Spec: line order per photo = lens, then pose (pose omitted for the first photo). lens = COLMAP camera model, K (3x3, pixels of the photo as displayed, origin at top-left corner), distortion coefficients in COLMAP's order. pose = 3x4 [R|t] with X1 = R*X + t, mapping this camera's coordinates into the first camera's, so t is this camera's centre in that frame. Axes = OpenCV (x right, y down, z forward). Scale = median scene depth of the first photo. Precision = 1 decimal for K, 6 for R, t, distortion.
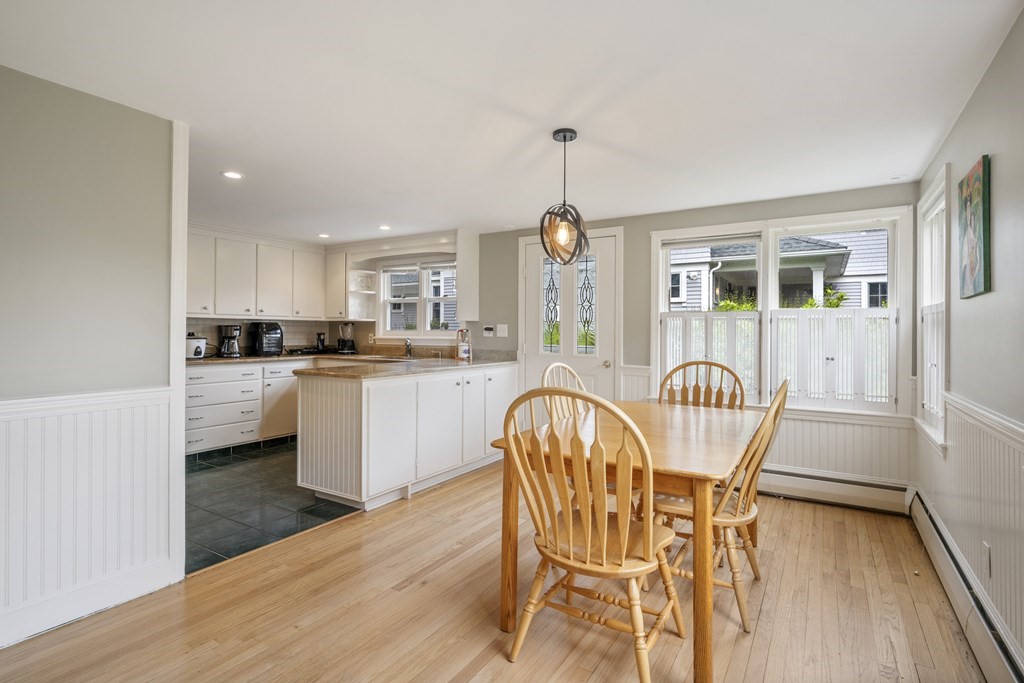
lens RADIAL K [[497.6, 0, 513.9], [0, 497.6, 328.3], [0, 0, 1]] dist [-0.001099, -0.000066]
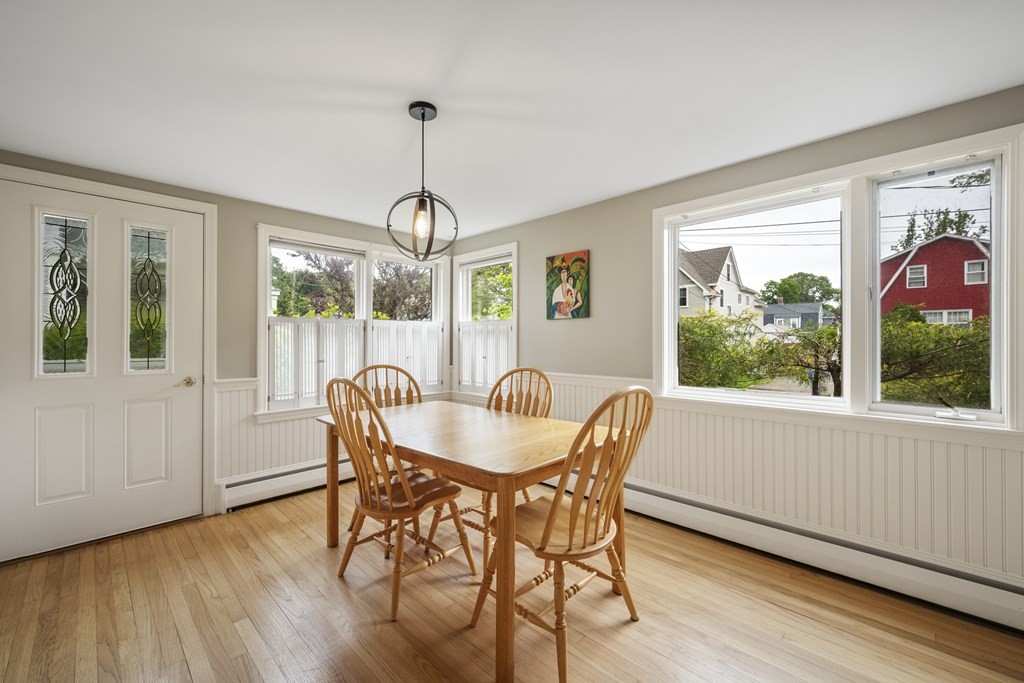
lens RADIAL K [[418.2, 0, 515.2], [0, 418.2, 338.6], [0, 0, 1]] dist [0.001825, 0.000168]
pose [[0.212682, -0.005226, 0.977108, -0.280991], [-0.002647, 0.999979, 0.005924, 0.001918], [-0.977118, -0.003846, 0.212663, 0.329602]]
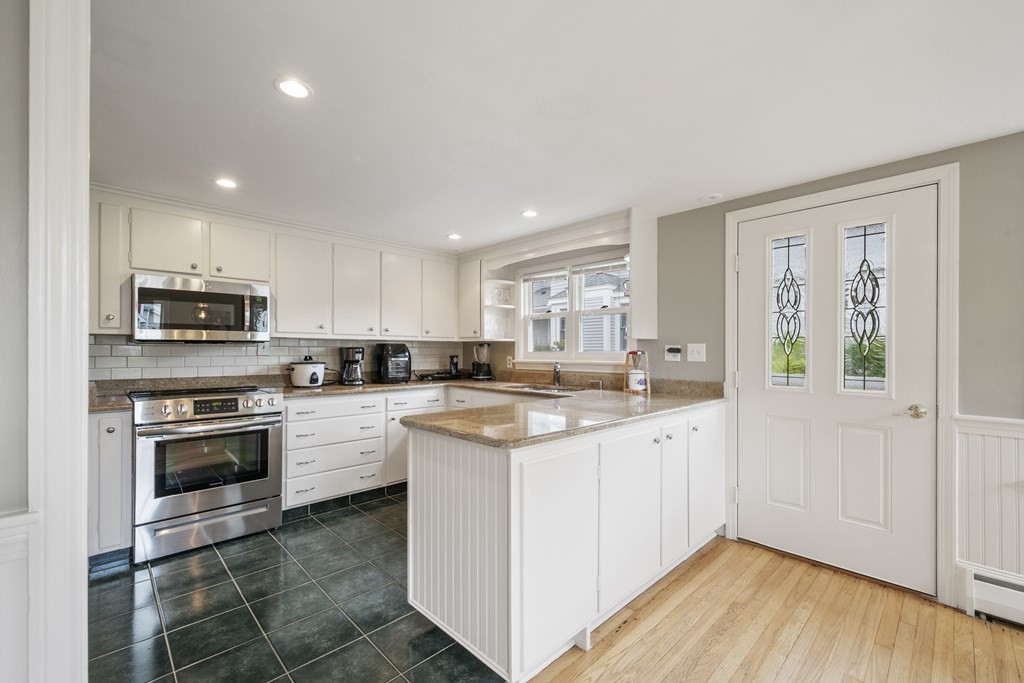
lens RADIAL K [[425.9, 0, 517.0], [0, 425.9, 348.9], [0, 0, 1]] dist [0.001941, 0.000556]
pose [[0.970816, -0.005571, -0.239762, -0.120074], [0.005749, 0.999983, 0.000045, -0.001712], [0.239757, -0.001422, 0.970832, 0.357052]]
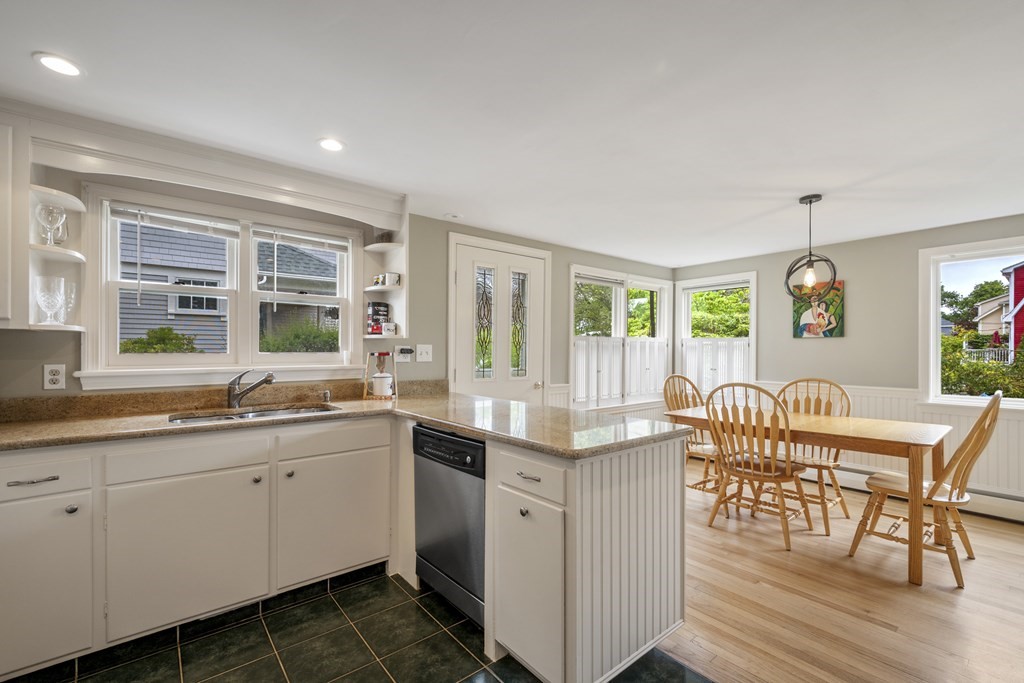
lens RADIAL K [[447.6, 0, 518.4], [0, 447.6, 348.8], [0, 0, 1]] dist [-0.001378, 0.000107]
pose [[0.316957, -0.002842, 0.948436, -0.581961], [-0.005965, 0.999970, 0.004990, -0.005550], [-0.948421, -0.007239, 0.316931, 0.644936]]
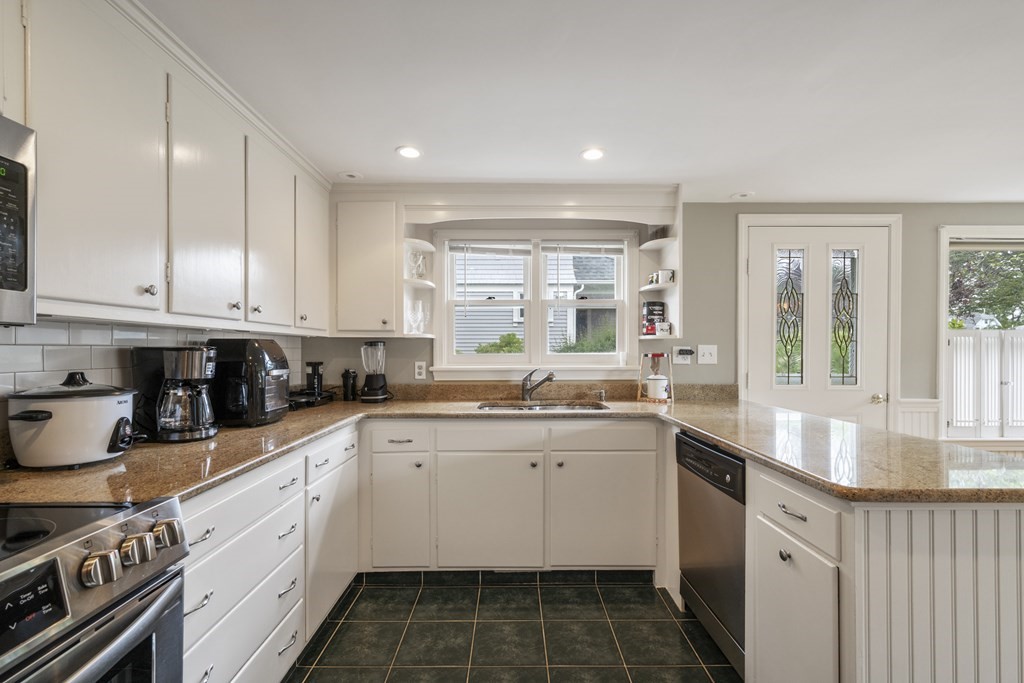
lens RADIAL K [[462.7, 0, 511.7], [0, 462.7, 349.6], [0, 0, 1]] dist [0.002399, 0.000023]
pose [[0.848117, -0.004867, 0.529787, -0.547755], [0.002420, 0.999983, 0.005313, -0.005222], [-0.529804, -0.003223, 0.848114, 0.603704]]
